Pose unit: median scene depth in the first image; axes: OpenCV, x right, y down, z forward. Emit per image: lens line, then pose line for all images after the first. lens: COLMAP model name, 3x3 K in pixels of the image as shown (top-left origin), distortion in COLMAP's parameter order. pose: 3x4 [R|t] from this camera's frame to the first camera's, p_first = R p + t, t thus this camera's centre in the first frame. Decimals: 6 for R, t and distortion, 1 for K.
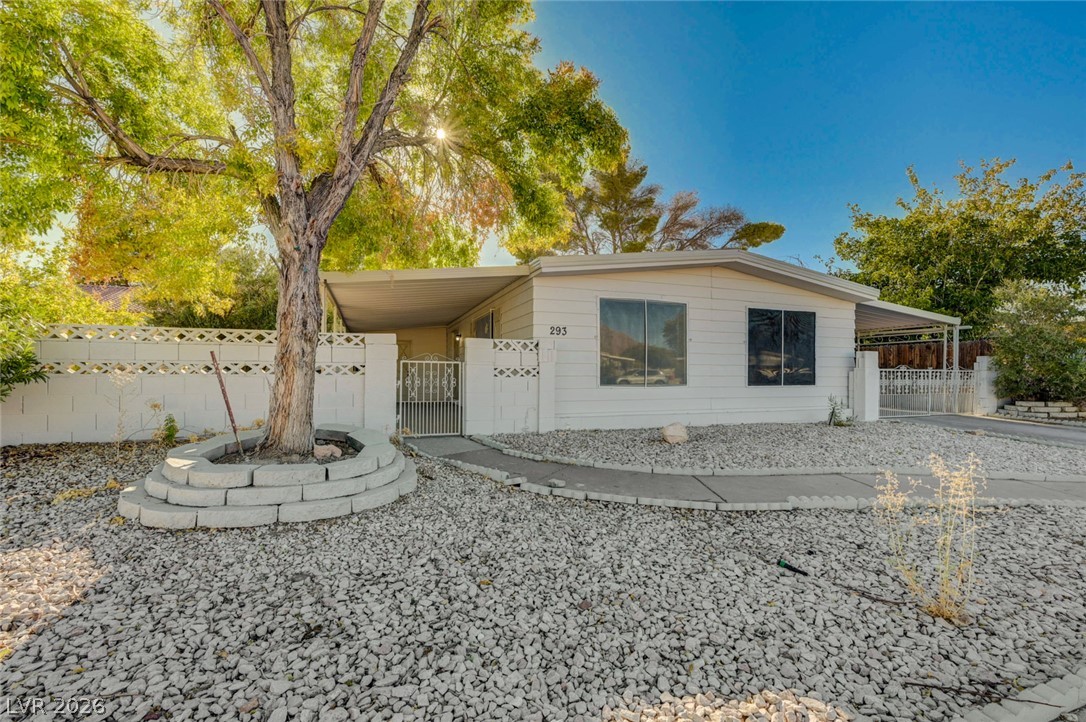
lens RADIAL K [[480.5, 0, 545.3], [0, 480.5, 369.2], [0, 0, 1]] dist [0.004936, 0.000229]
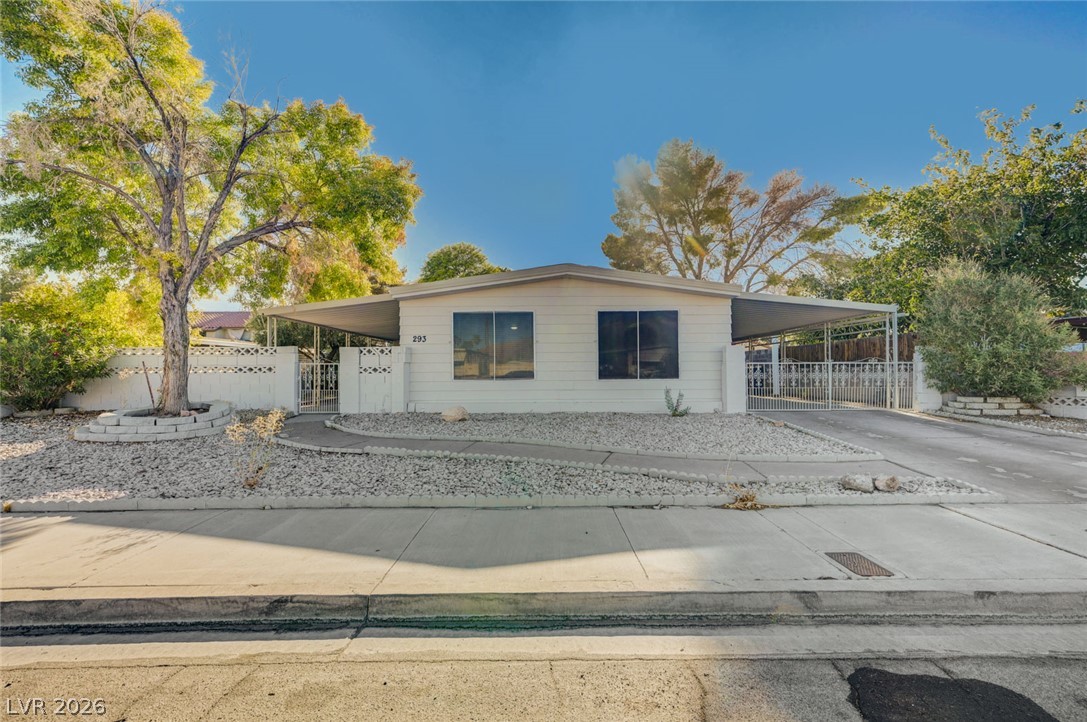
lens RADIAL K [[490.2, 0, 541.4], [0, 490.2, 358.5], [0, 0, 1]] dist [0.017836, 0.000136]
pose [[0.931708, -0.019976, -0.362659, 0.777956], [0.013529, 0.999702, -0.020307, 0.007146], [0.362956, 0.014014, 0.931701, -0.150016]]
